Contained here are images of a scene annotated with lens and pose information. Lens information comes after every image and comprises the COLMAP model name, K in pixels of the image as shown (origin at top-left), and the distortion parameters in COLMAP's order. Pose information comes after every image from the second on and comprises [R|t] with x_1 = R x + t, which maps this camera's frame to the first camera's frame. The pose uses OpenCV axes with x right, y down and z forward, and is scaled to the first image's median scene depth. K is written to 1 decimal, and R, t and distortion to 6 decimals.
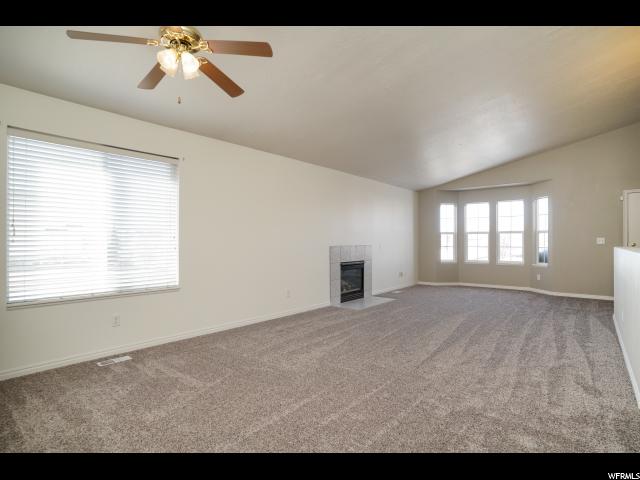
lens RADIAL K [[334.5, 0, 316.3], [0, 334.5, 240.7], [0, 0, 1]] dist [-0.042207, 0.015958]
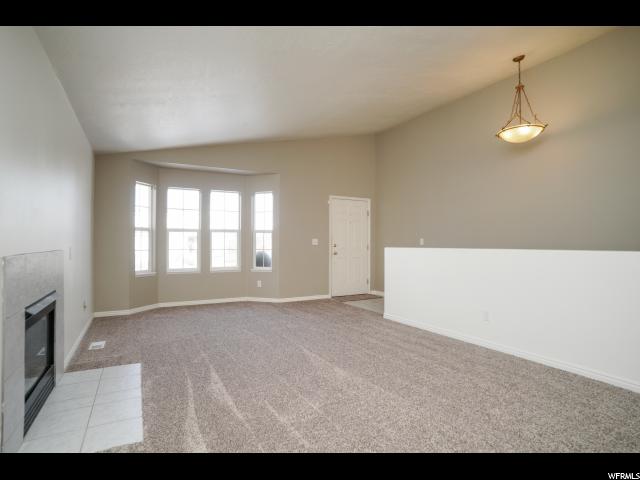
lens RADIAL K [[334.5, 0, 304.7], [0, 334.5, 241.7], [0, 0, 1]] dist [-0.042207, 0.015958]
pose [[0.361122, 0.003859, 0.932510, -0.096595], [-0.004891, 0.999986, -0.002245, 0.001867], [-0.932506, -0.003750, 0.361136, 0.526004]]
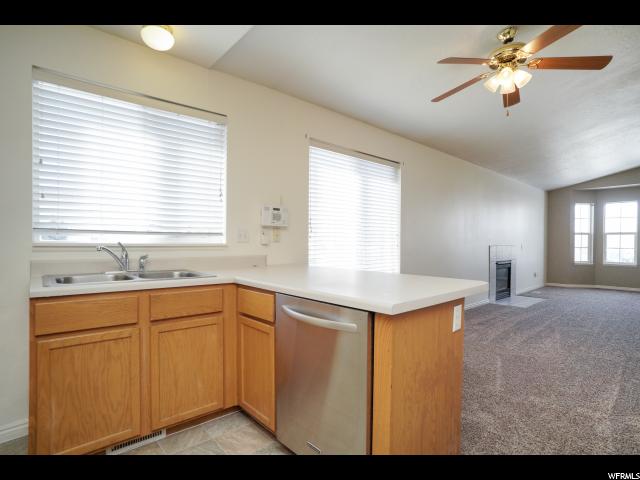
lens RADIAL K [[334.5, 0, 316.2], [0, 334.5, 243.8], [0, 0, 1]] dist [-0.042207, 0.015958]
pose [[0.990368, 0.009375, -0.138143, -0.270643], [-0.008293, 0.999930, 0.008401, 0.006121], [0.138212, -0.007175, 0.990377, -0.064938]]
